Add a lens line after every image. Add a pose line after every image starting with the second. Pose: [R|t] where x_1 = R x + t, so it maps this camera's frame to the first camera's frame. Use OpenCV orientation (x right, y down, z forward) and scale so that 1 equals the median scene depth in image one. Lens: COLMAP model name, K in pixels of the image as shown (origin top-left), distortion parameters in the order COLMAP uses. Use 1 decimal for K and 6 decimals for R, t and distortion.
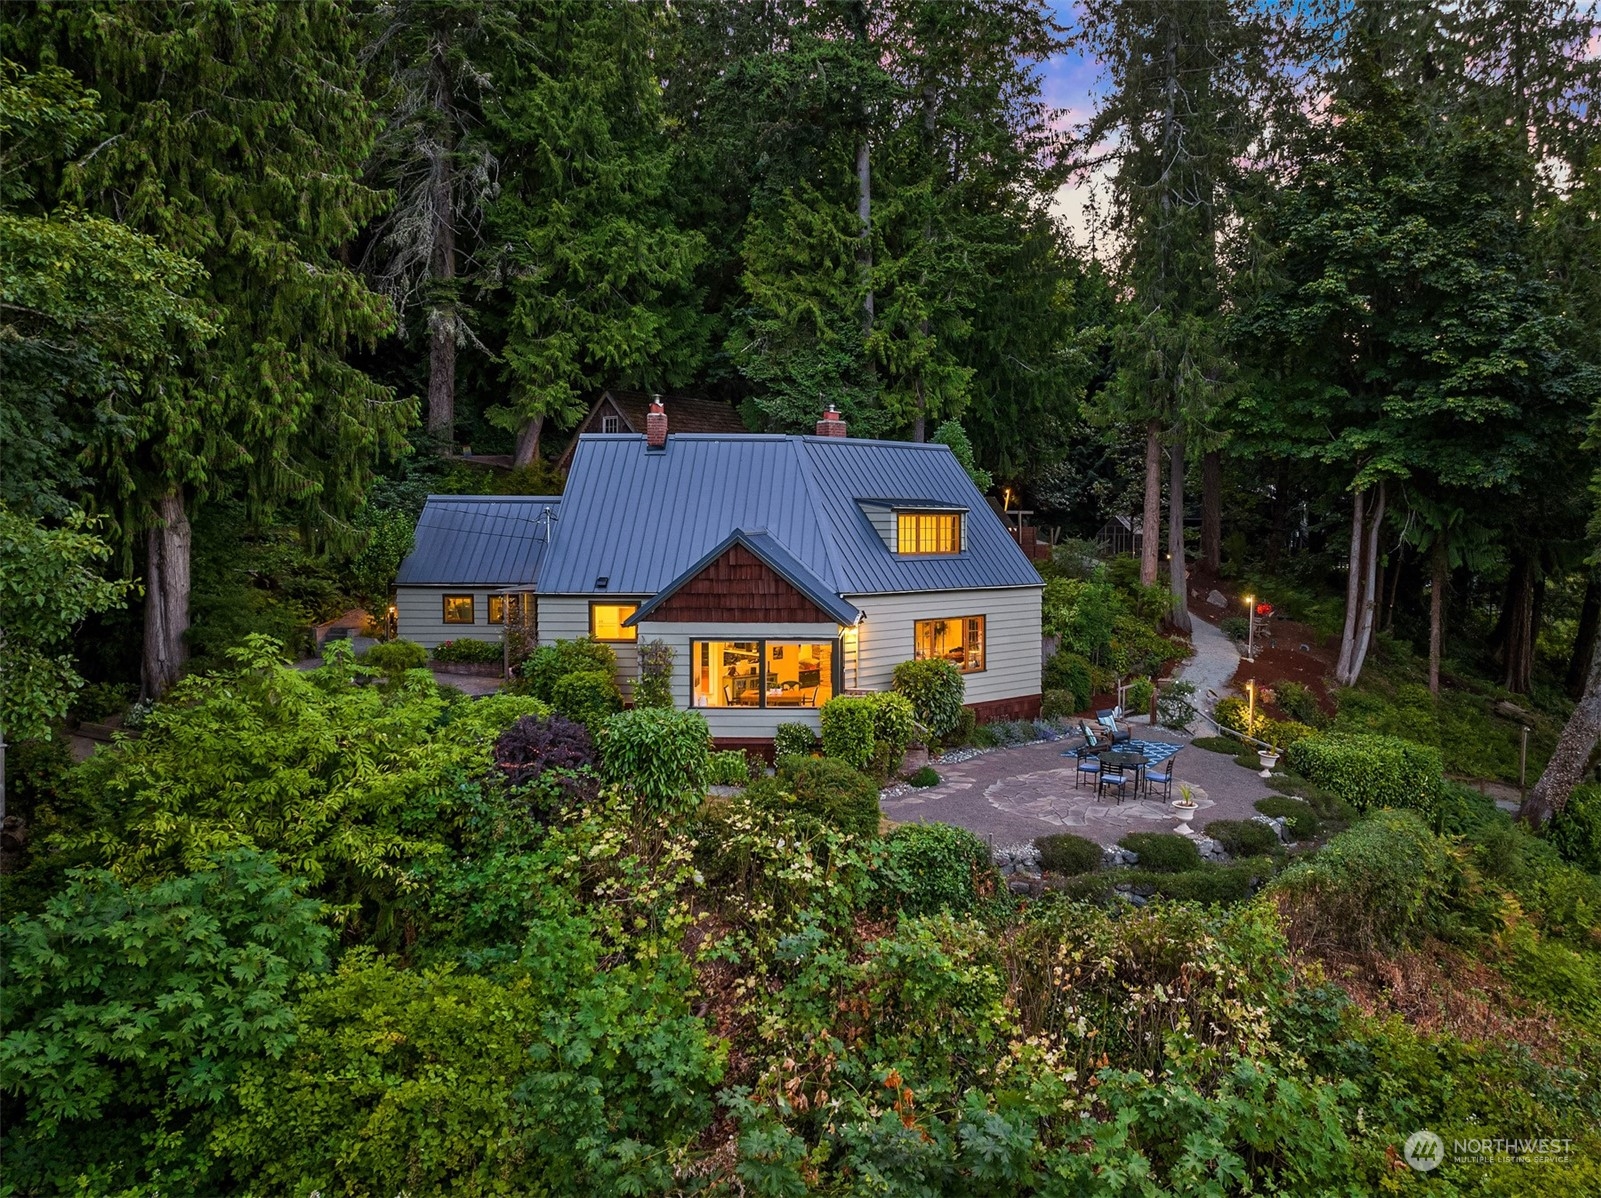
lens RADIAL K [[1300.5, 0, 801.0], [0, 1300.5, 511.9], [0, 0, 1]] dist [-0.060960, -0.000349]
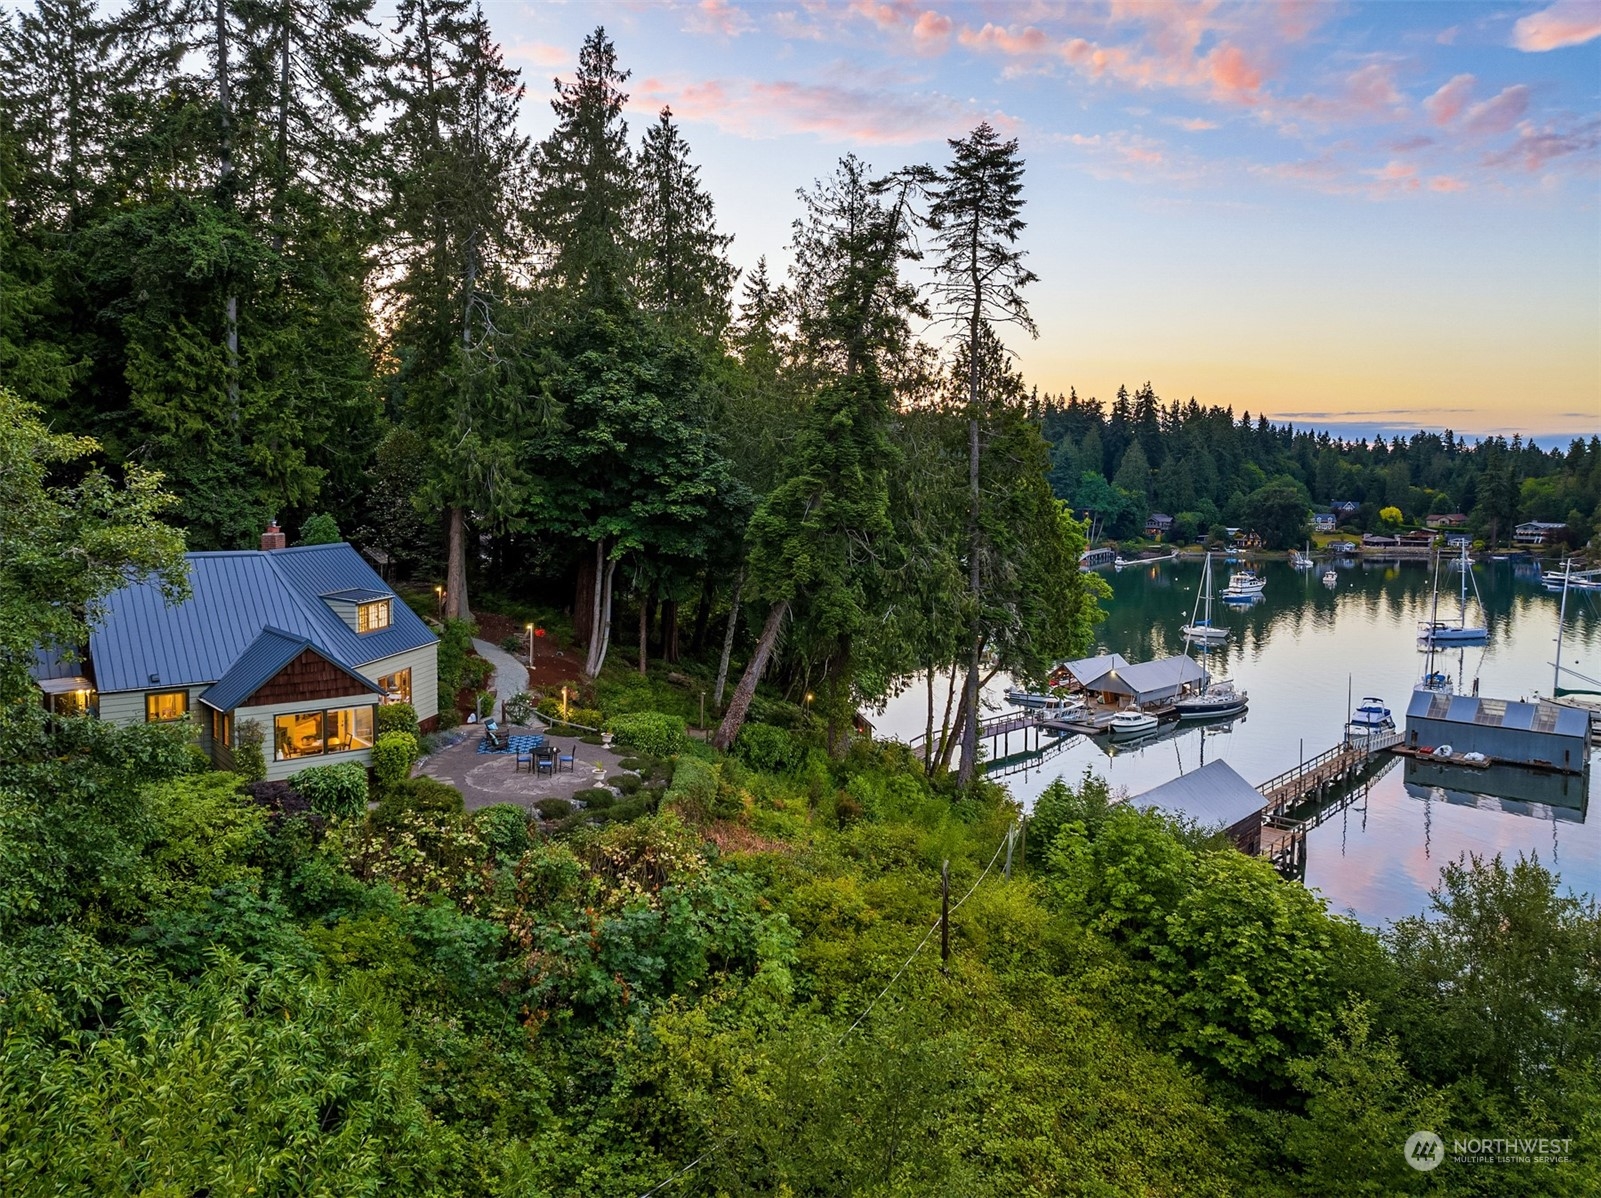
lens RADIAL K [[1145.1, 0, 800.5], [0, 1145.1, 599.0], [0, 0, 1]] dist [-0.023706, -0.000459]
pose [[0.777390, -0.073425, 0.624719, -0.294767], [0.022412, 0.995766, 0.089147, -0.095274], [-0.628620, -0.055301, 0.775744, -0.260566]]
